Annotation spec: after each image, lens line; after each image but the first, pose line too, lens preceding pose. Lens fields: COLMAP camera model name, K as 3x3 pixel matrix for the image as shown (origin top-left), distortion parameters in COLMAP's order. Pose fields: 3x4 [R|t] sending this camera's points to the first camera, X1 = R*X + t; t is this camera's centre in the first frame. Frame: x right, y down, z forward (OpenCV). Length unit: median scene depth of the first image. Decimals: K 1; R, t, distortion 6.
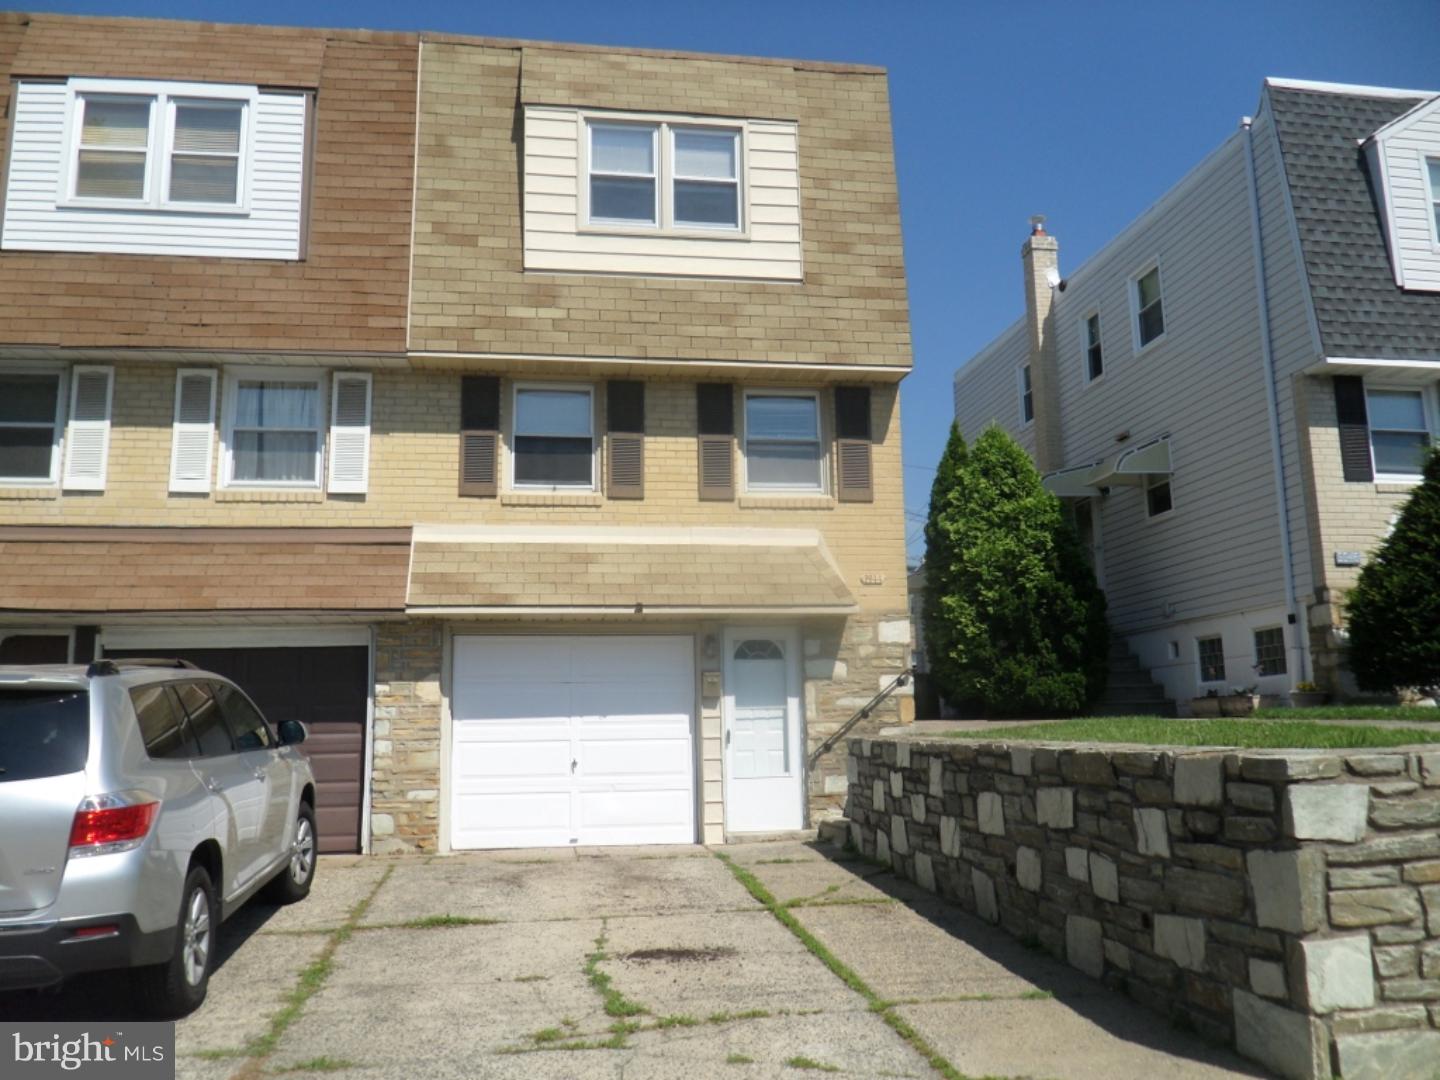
lens RADIAL K [[1176.9, 0, 720.0], [0, 1176.9, 540.0], [0, 0, 1]] dist [0.004841, -0.061966]
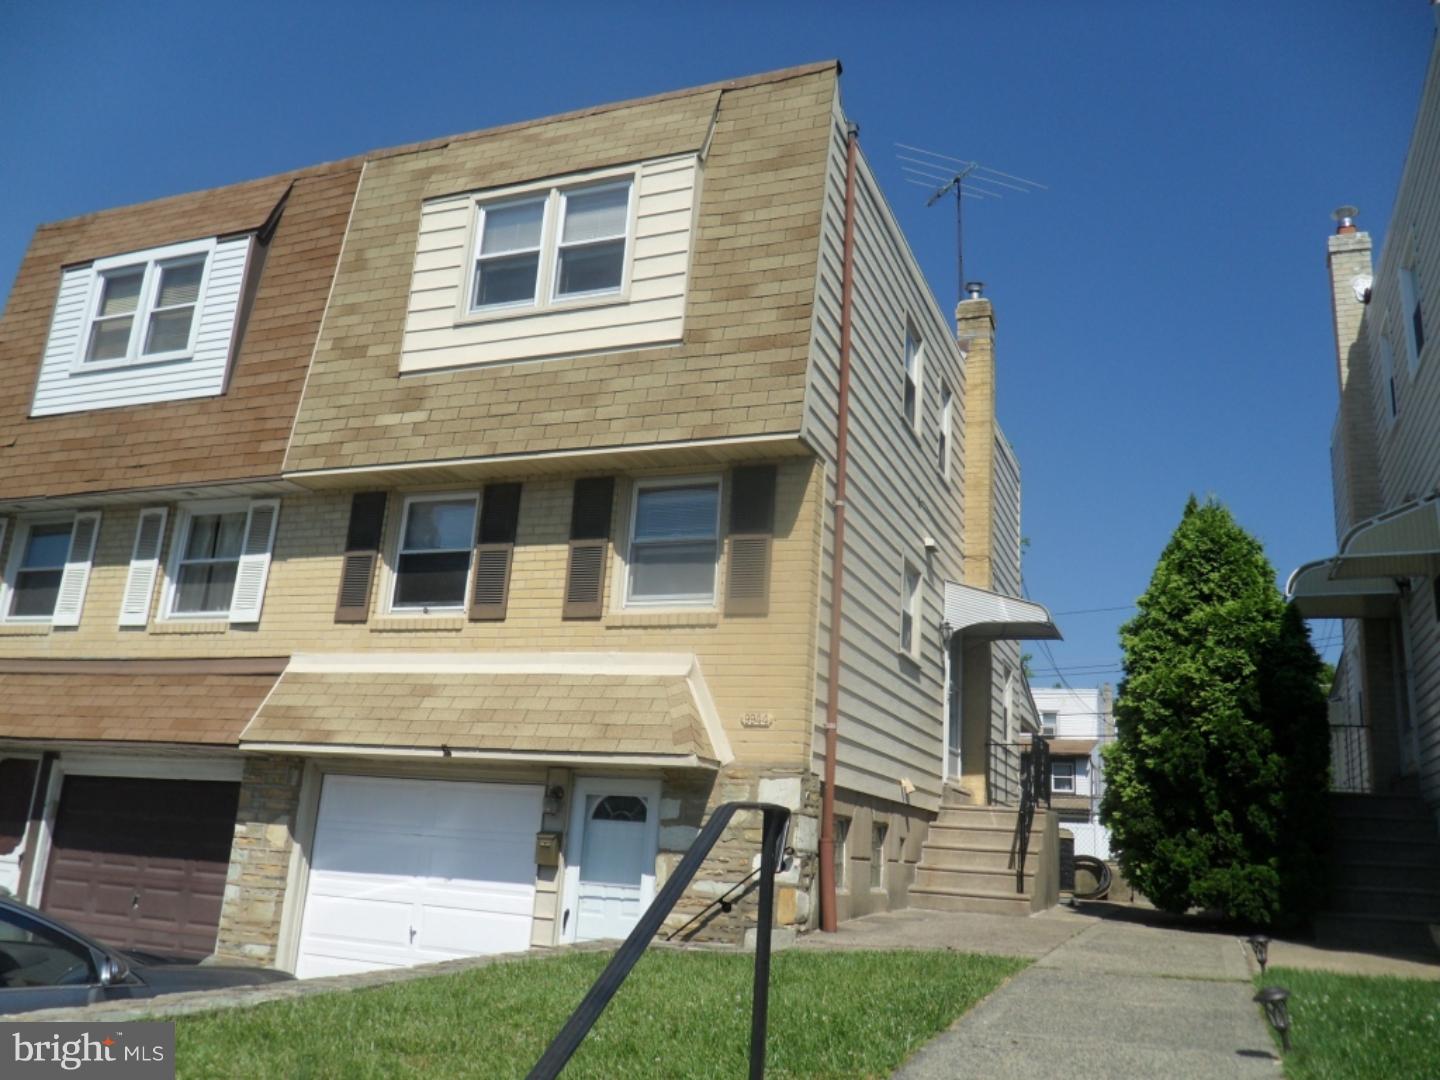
lens RADIAL K [[1176.9, 0, 720.0], [0, 1176.9, 540.0], [0, 0, 1]] dist [0.004841, -0.061966]
pose [[0.854725, -0.062838, -0.515263, 0.507397], [0.008895, 0.994273, -0.106500, -0.000432], [0.519005, 0.086445, 0.850389, 0.354485]]
